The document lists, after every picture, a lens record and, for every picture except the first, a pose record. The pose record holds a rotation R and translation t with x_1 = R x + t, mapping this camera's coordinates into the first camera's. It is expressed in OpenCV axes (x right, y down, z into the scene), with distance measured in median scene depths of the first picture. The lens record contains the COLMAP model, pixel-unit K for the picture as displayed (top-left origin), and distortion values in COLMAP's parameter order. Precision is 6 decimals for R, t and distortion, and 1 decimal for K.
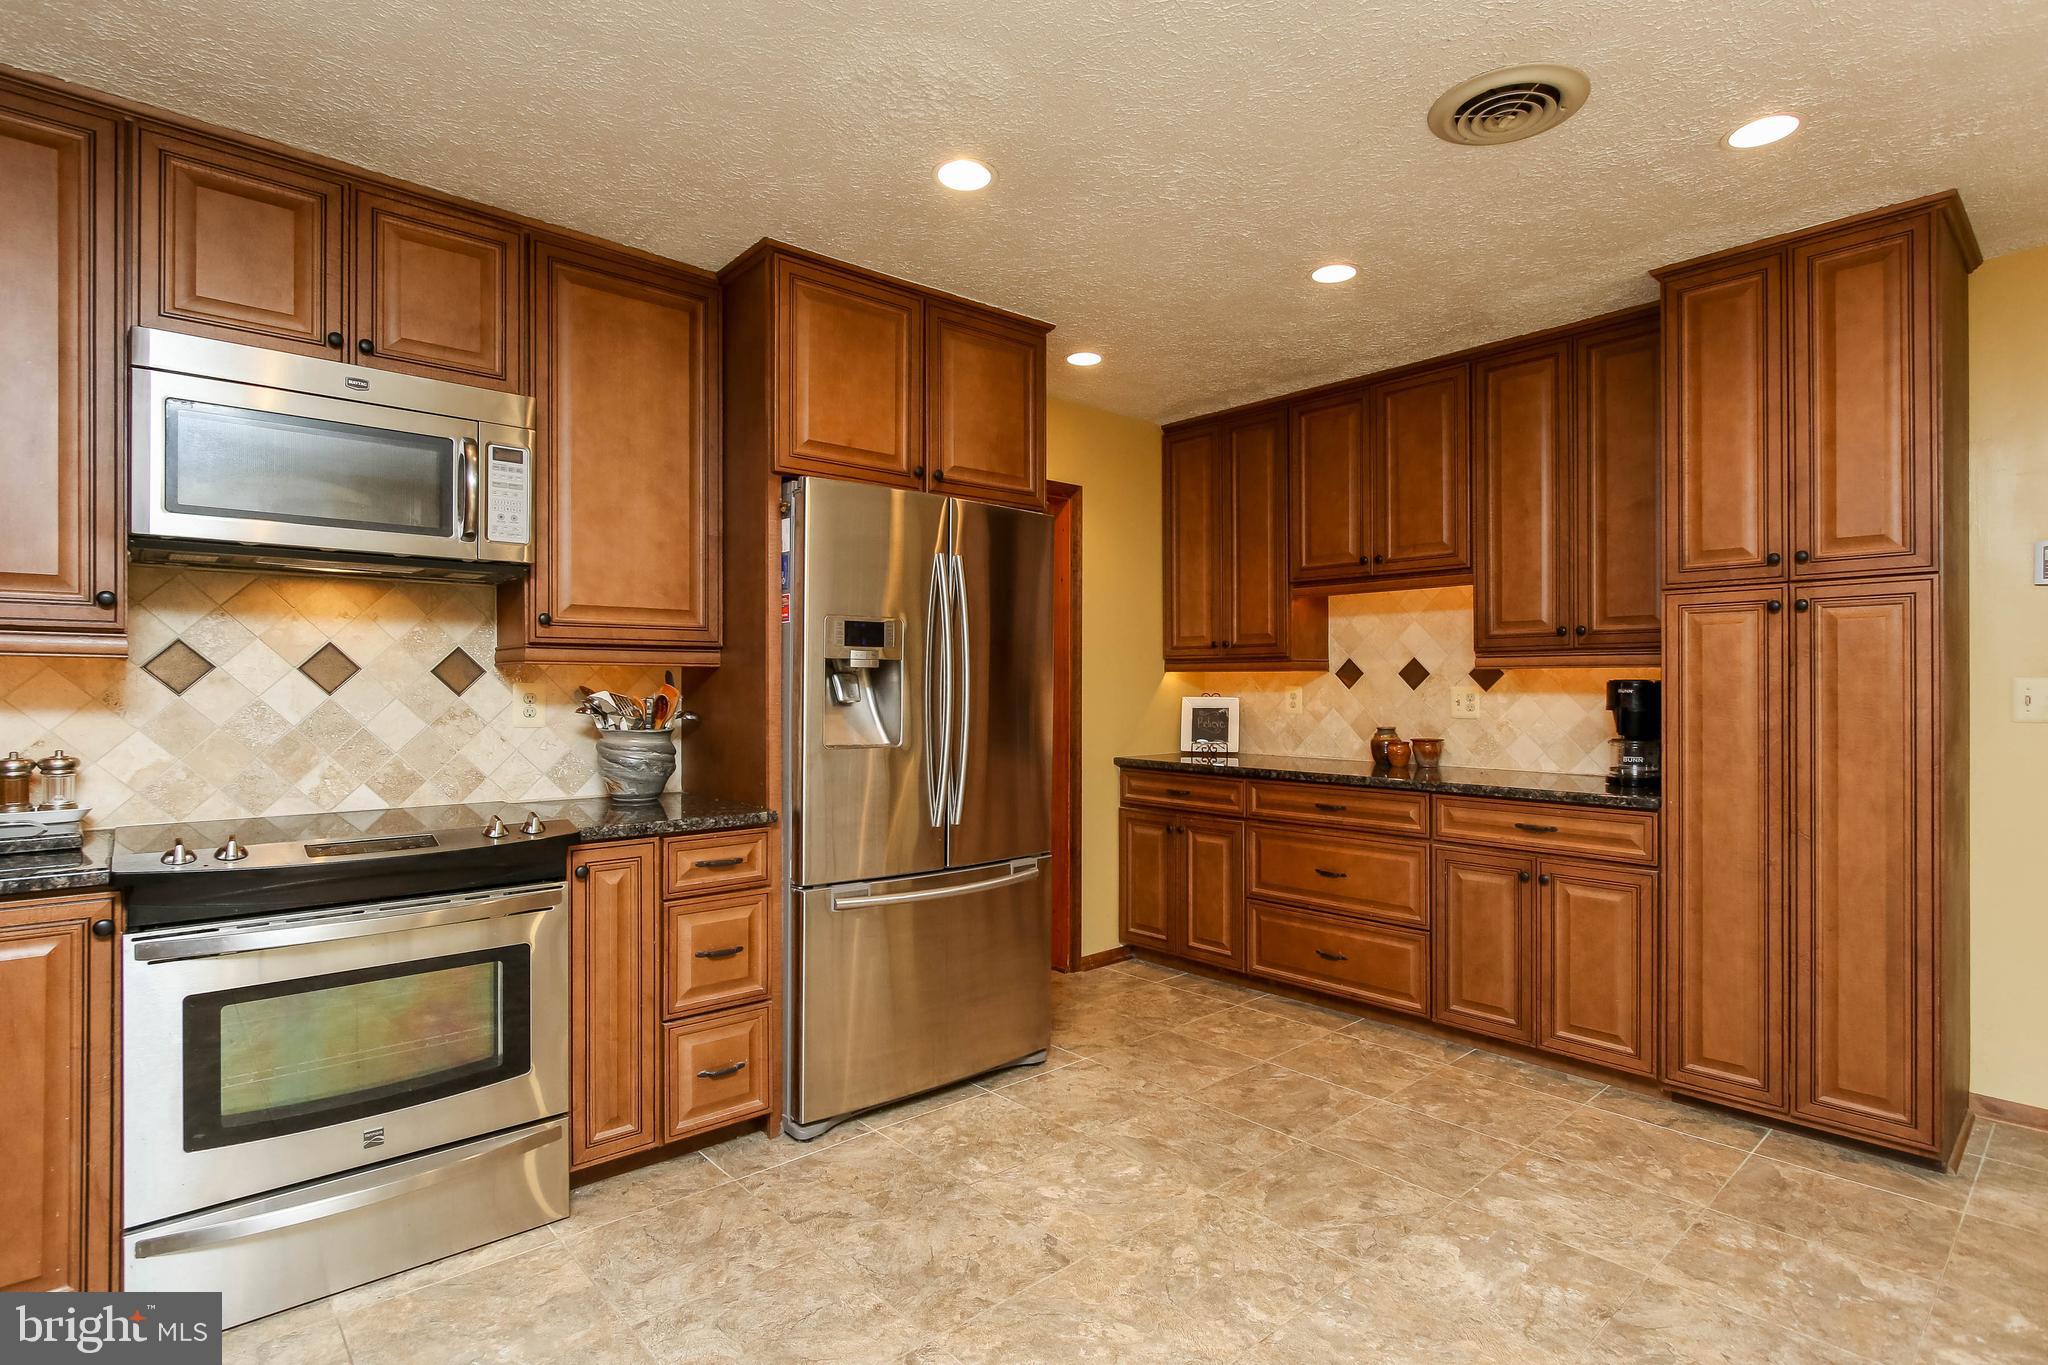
lens RADIAL K [[1021.3, 0, 1012.1], [0, 1021.3, 685.0], [0, 0, 1]] dist [-0.003636, -0.000049]
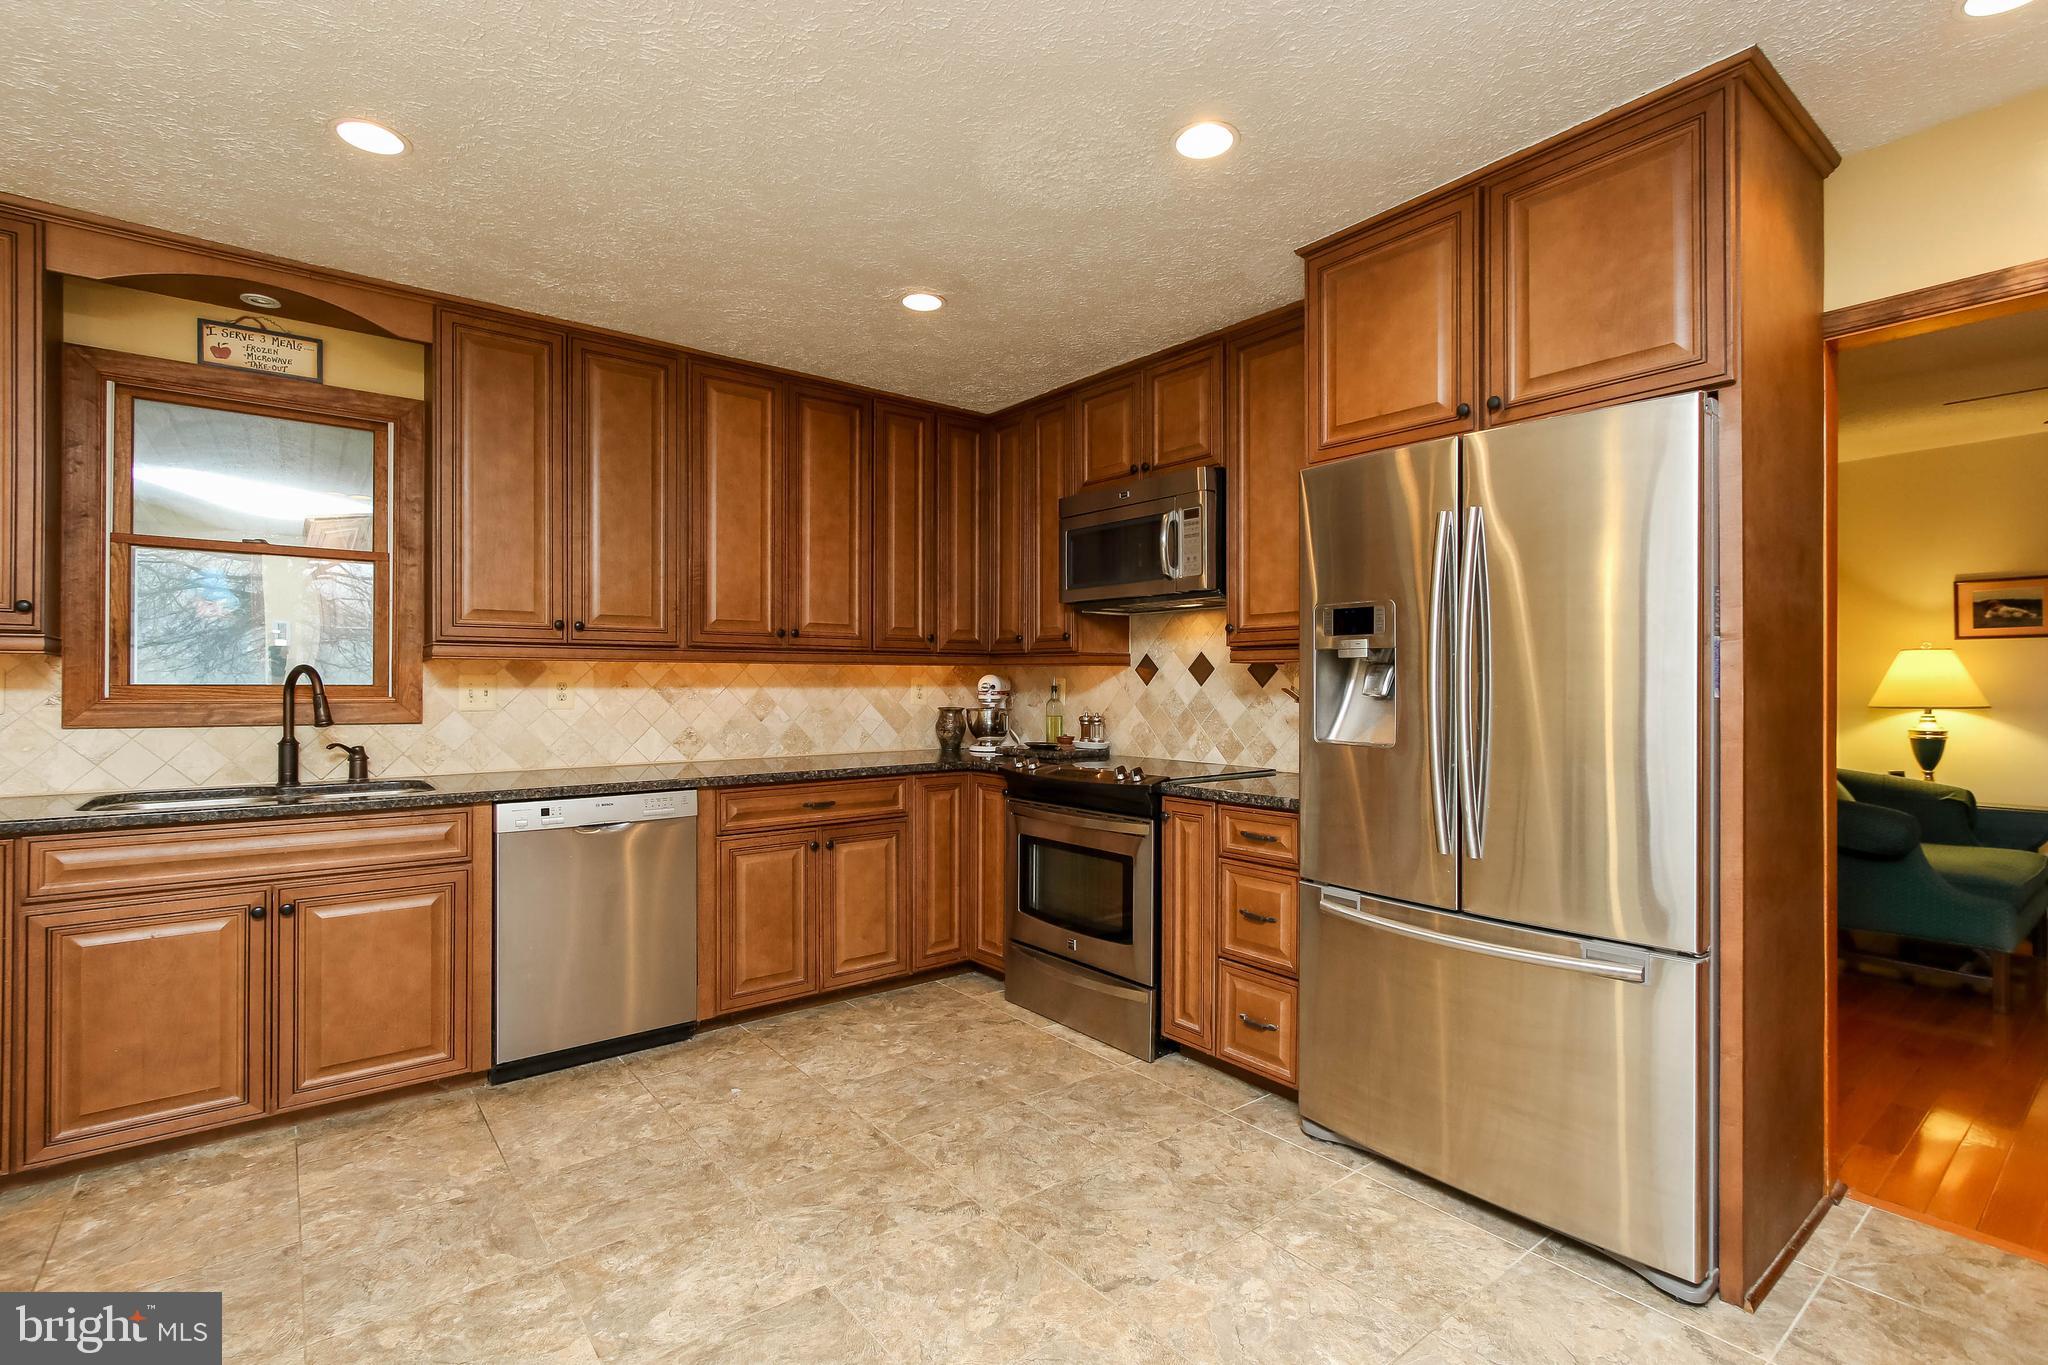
lens RADIAL K [[932.9, 0, 1010.4], [0, 932.9, 679.7], [0, 0, 1]] dist [0.001821, 0.000077]
pose [[-0.061569, -0.007659, -0.998073, 0.766625], [-0.002666, 0.999968, -0.007509, 0.011264], [0.998099, 0.002199, -0.061587, 0.807652]]
